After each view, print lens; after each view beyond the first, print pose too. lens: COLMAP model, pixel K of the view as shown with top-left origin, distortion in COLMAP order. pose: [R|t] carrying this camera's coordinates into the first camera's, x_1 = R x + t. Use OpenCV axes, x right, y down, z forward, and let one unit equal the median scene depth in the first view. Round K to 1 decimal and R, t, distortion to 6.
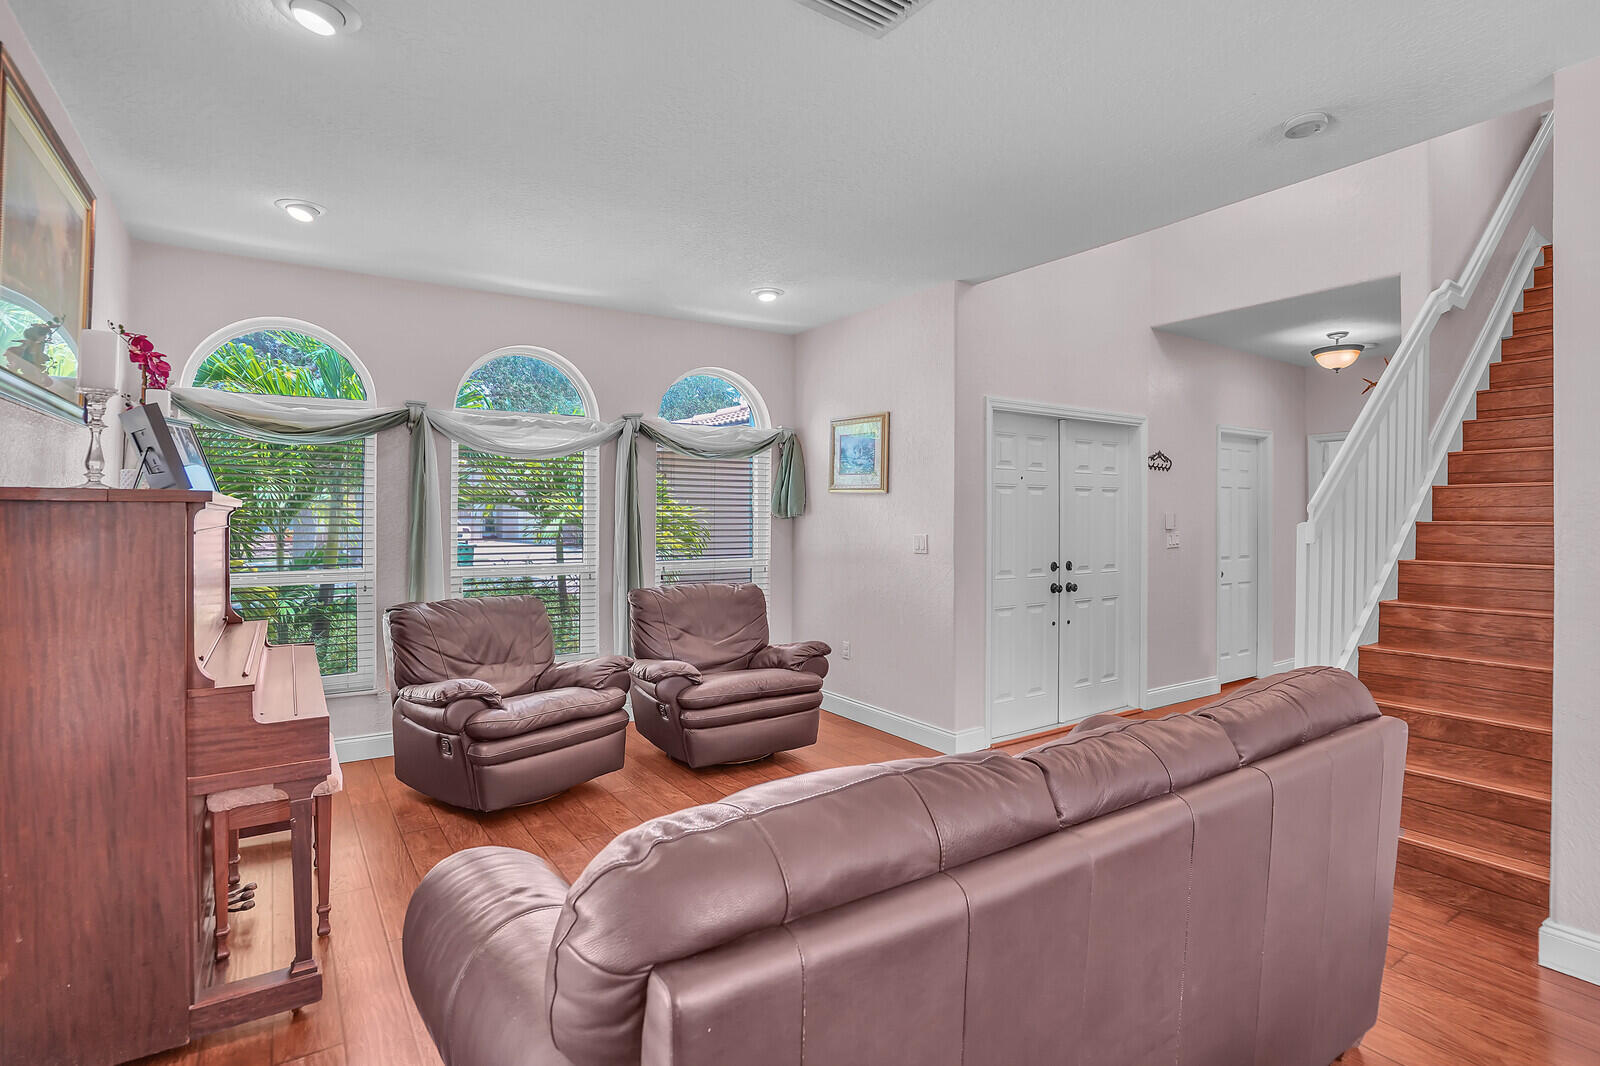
lens RADIAL K [[760.8, 0, 807.5], [0, 760.8, 520.0], [0, 0, 1]] dist [-0.069467, 0.021139]
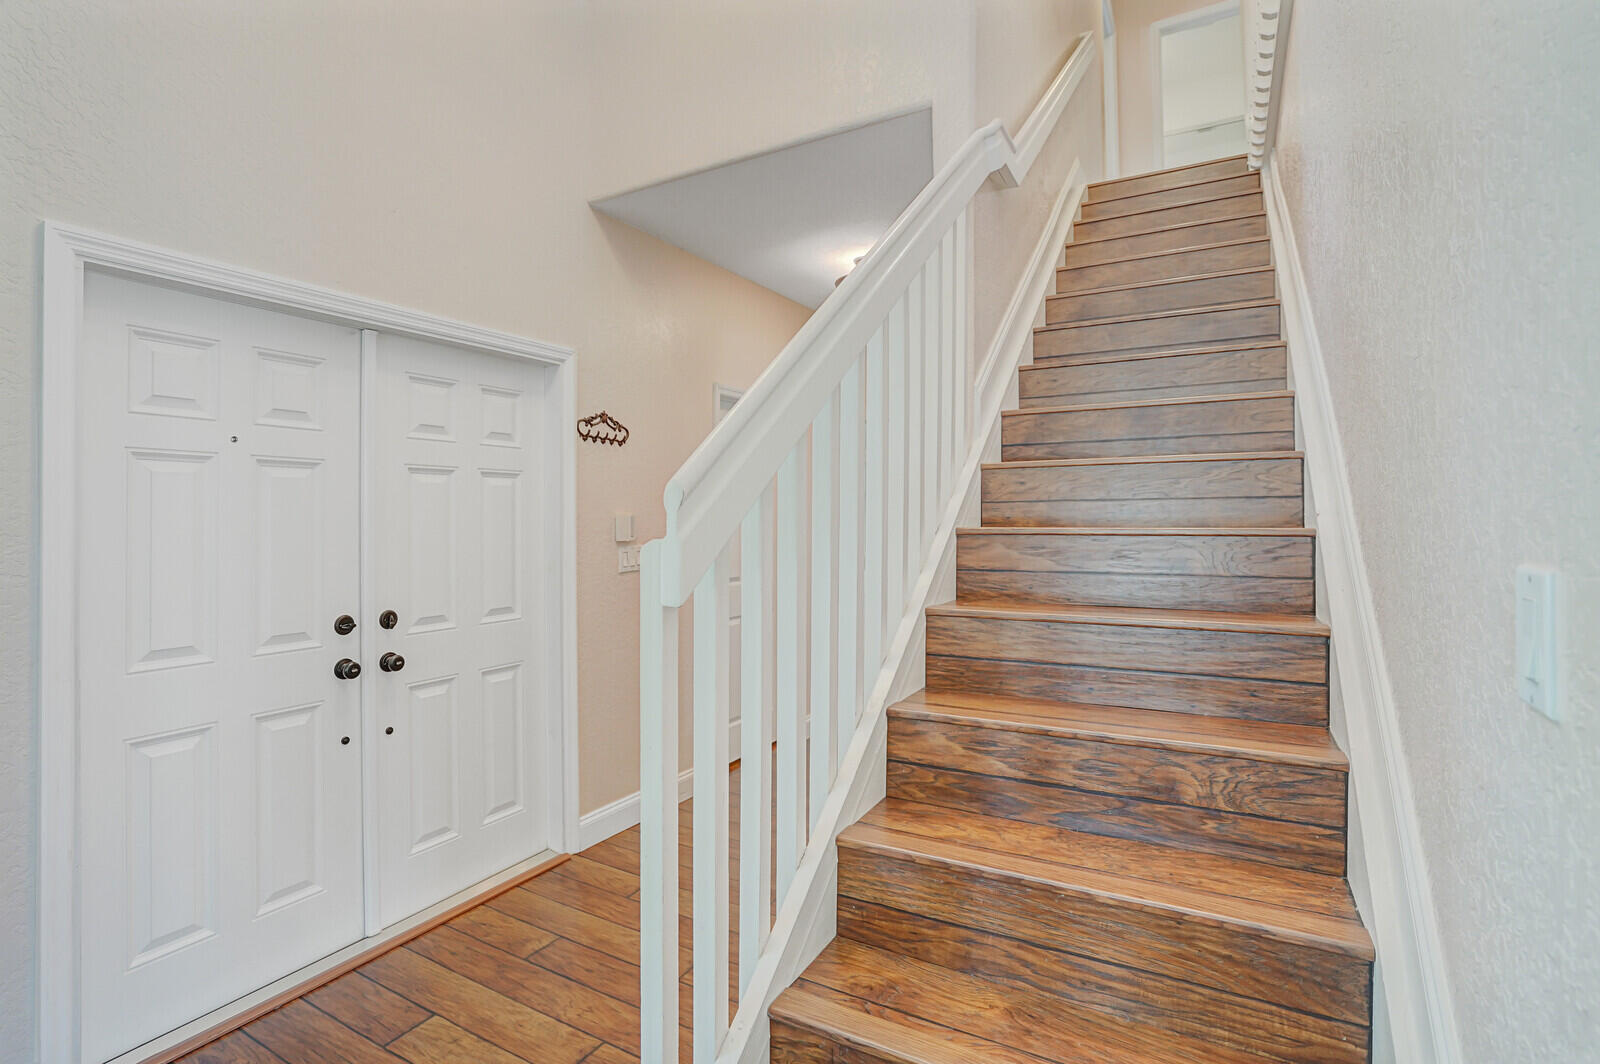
lens RADIAL K [[760.8, 0, 807.5], [0, 760.8, 519.0], [0, 0, 1]] dist [-0.069467, 0.021139]
pose [[0.884088, -0.007151, 0.467265, 0.427442], [0.009098, 0.999957, -0.001911, -0.004116], [-0.467231, 0.005940, 0.884115, 0.502697]]
